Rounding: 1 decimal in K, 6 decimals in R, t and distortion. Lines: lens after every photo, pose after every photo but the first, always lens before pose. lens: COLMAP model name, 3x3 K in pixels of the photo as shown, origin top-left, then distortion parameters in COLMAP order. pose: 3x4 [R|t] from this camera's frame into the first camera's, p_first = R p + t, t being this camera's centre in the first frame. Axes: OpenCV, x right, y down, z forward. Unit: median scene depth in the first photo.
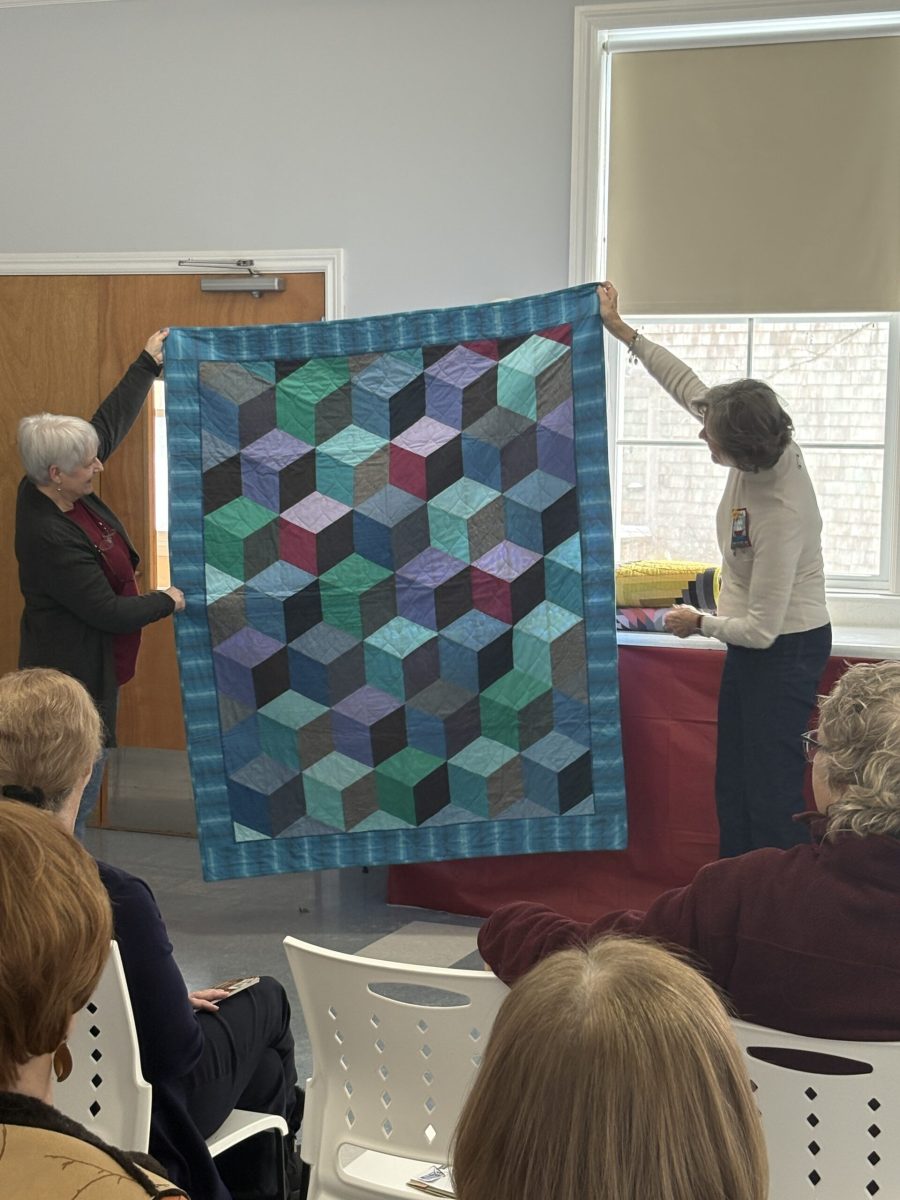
lens RADIAL K [[2112.3, 0, 448.1], [0, 2112.3, 606.2], [0, 0, 1]] dist [0.081710, 0.000000]
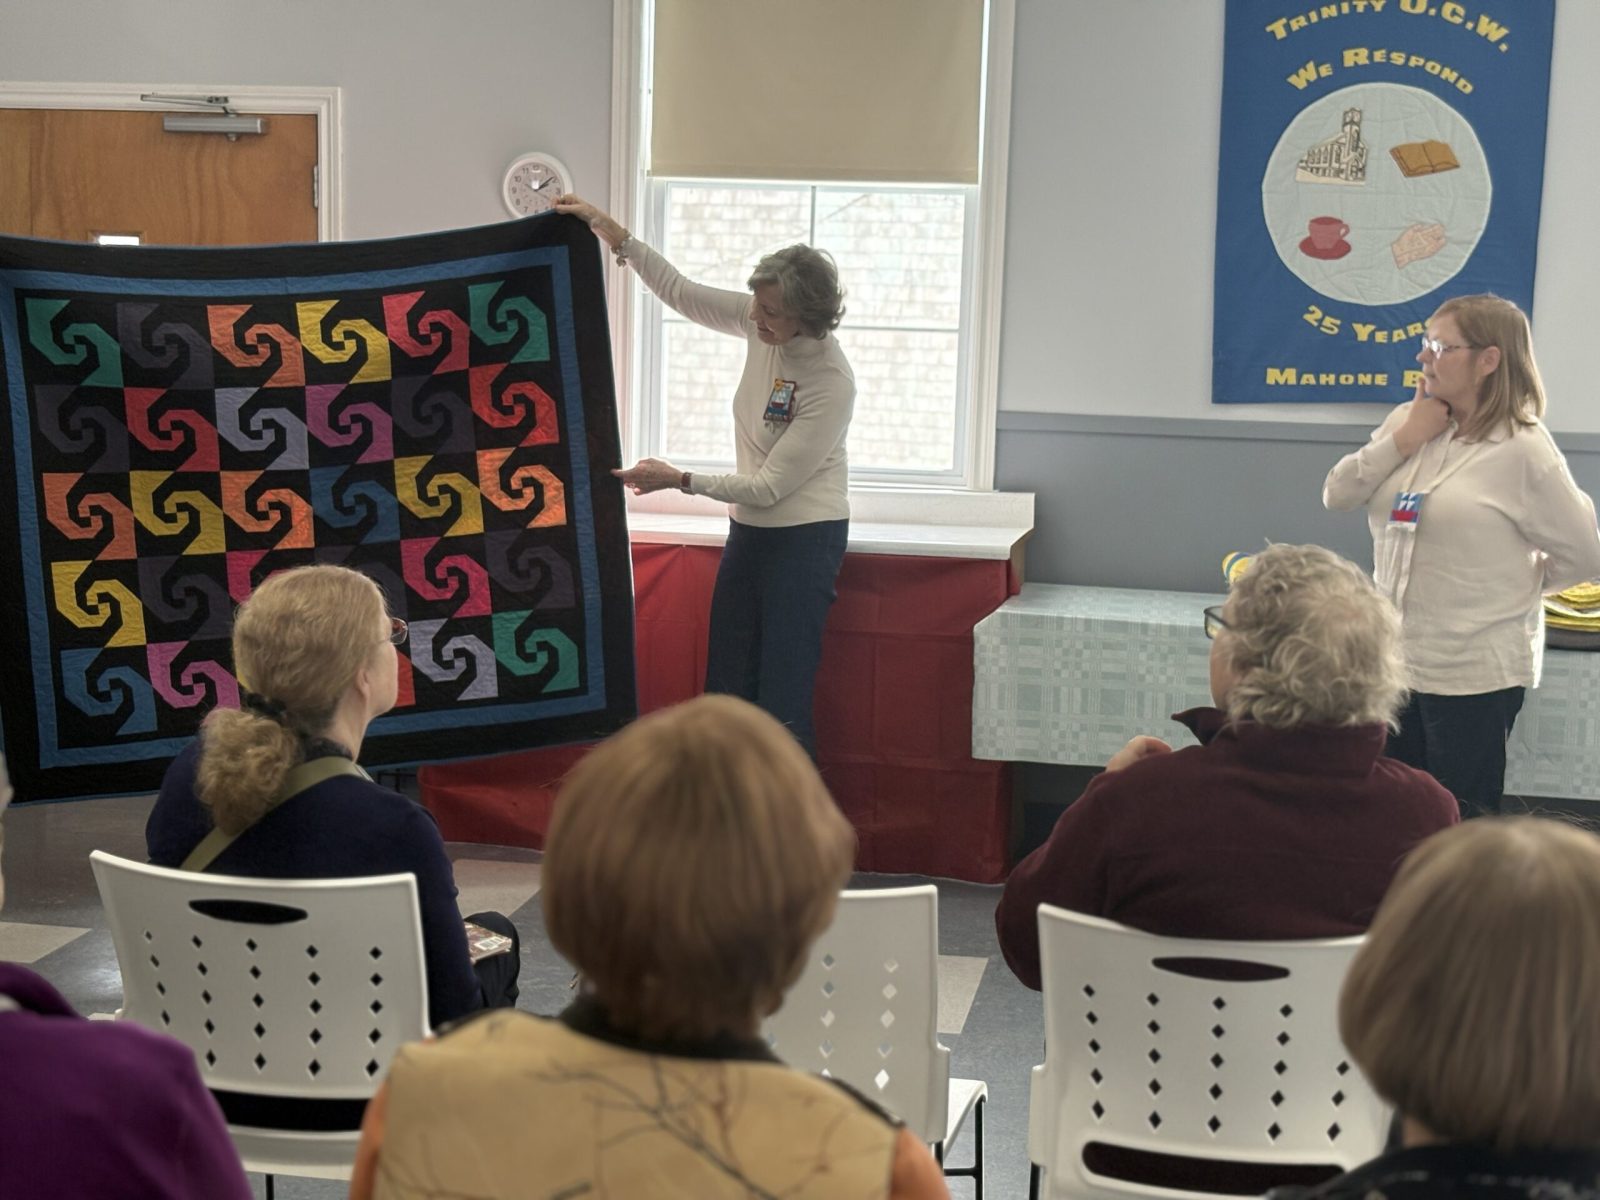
lens RADIAL K [[2385.8, 0, 765.6], [0, 2385.8, 622.4], [0, 0, 1]] dist [0.048174, 0.000000]
pose [[0.975589, -0.011787, 0.219288, -0.095561], [0.002119, 0.999017, 0.044271, 0.005602], [-0.219595, -0.042726, 0.974655, 0.003520]]
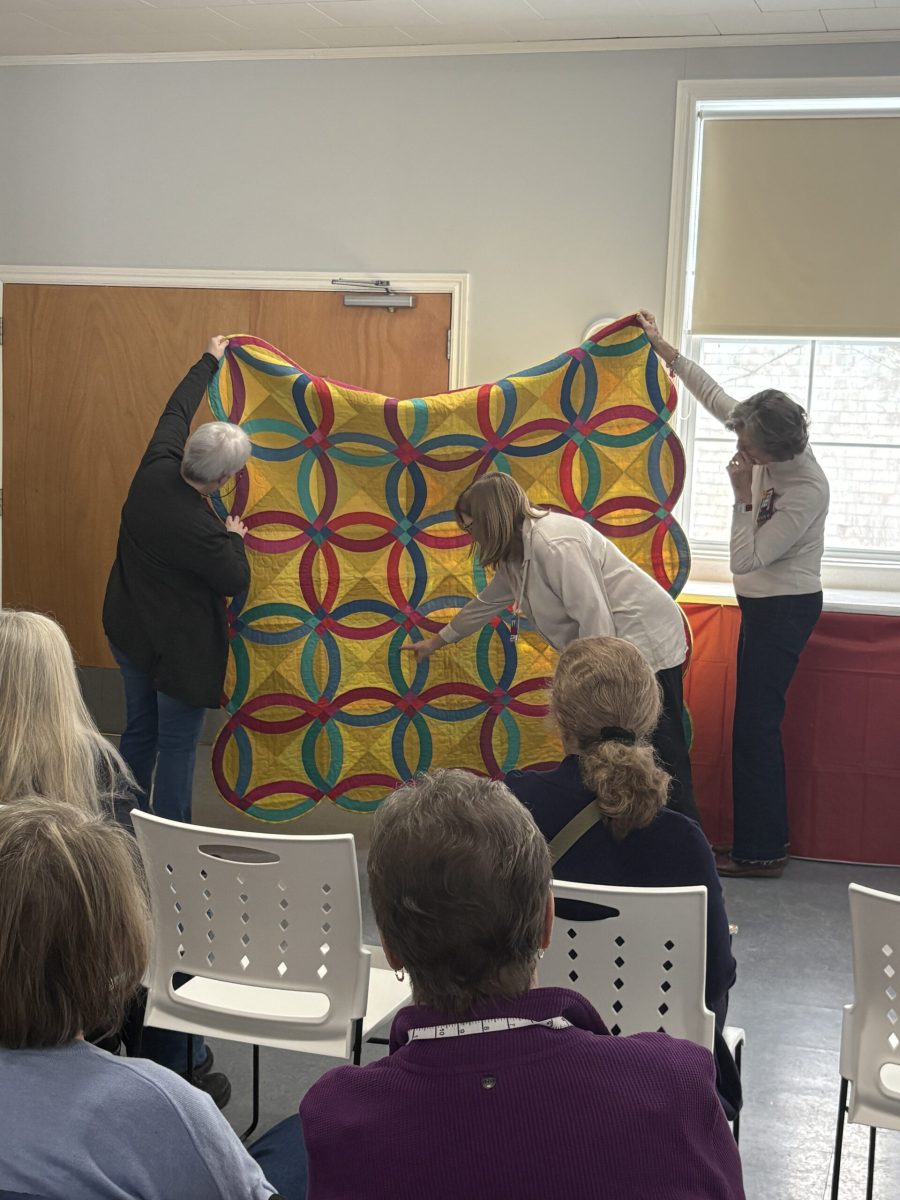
lens RADIAL K [[1630.8, 0, 450.4], [0, 1630.8, 592.9], [0, 0, 1]] dist [0.052925, 0.000000]
pose [[0.994089, 0.011894, 0.107912, -0.156432], [-0.013929, 0.999739, 0.018124, -0.003238], [-0.107669, -0.019520, 0.993995, 0.068512]]
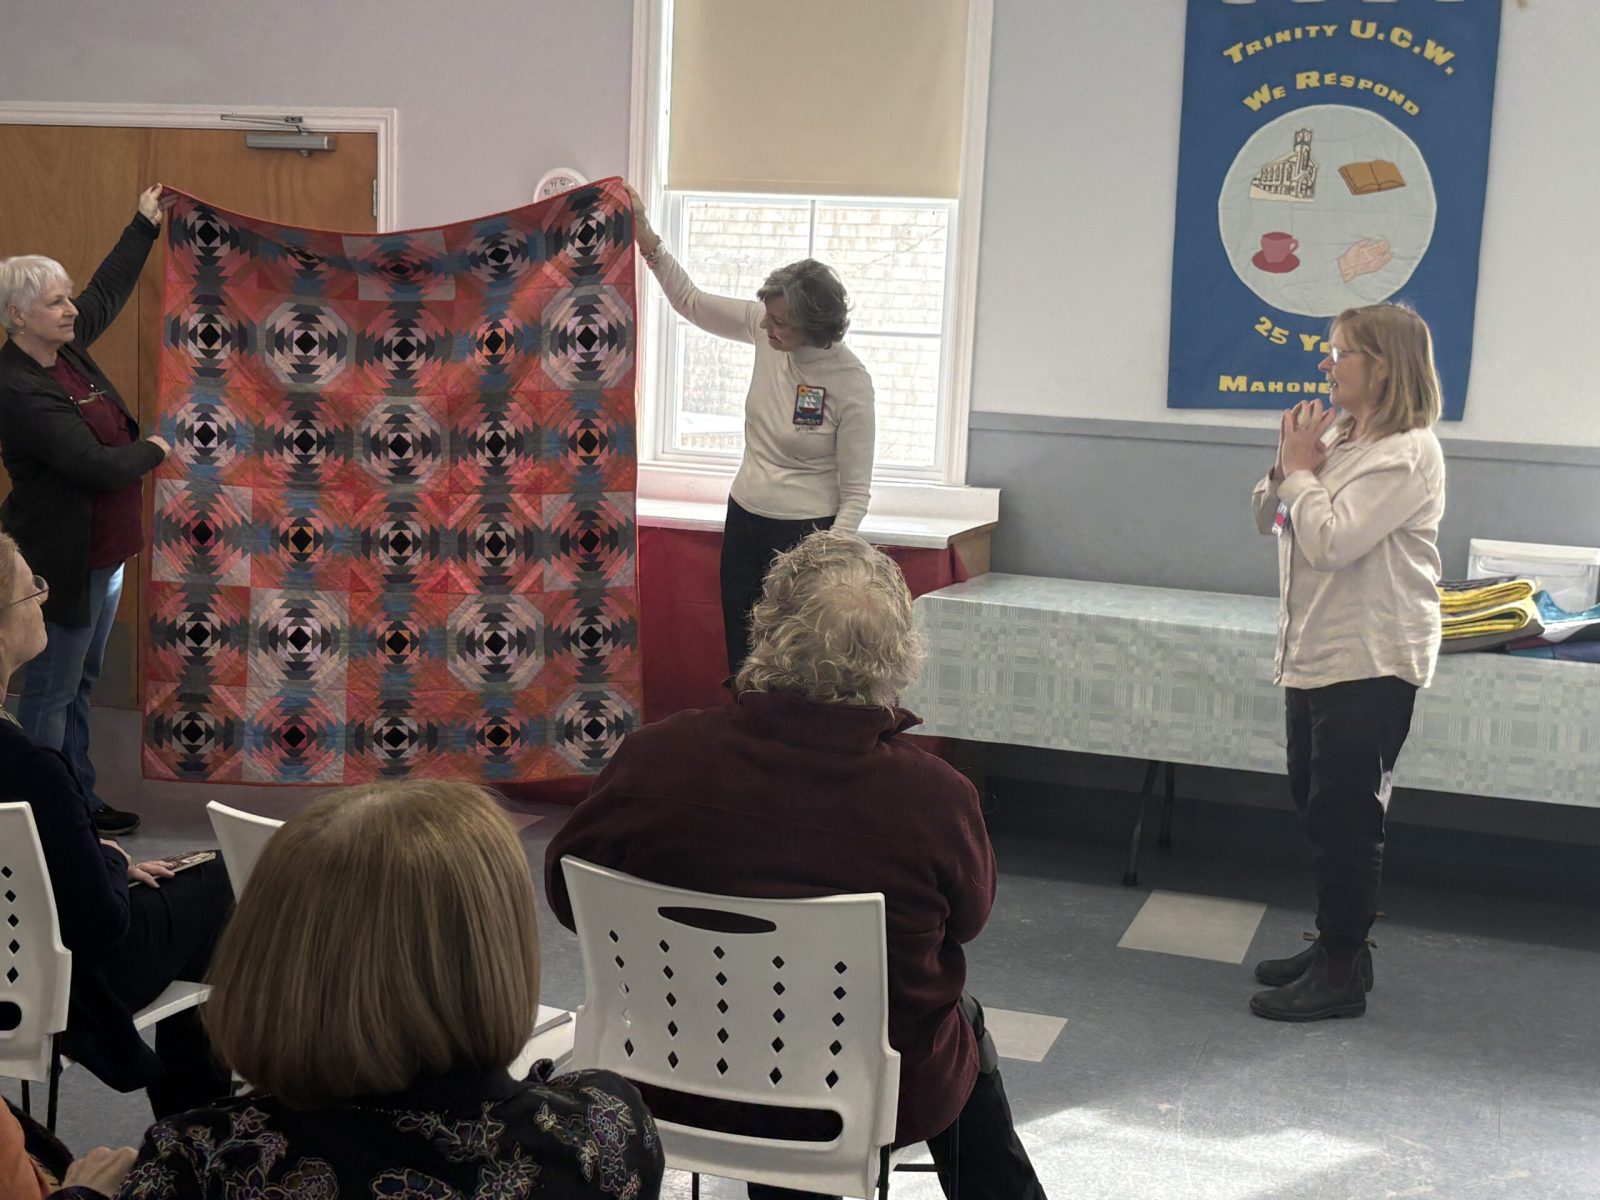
lens RADIAL K [[2174.4, 0, 801.6], [0, 2174.4, 615.9], [0, 0, 1]] dist [0.052925, 0.000000]
pose [[0.995303, 0.017986, 0.095127, 0.041718], [-0.022628, 0.998593, 0.047951, 0.007889], [-0.094131, -0.049878, 0.994310, -0.006493]]
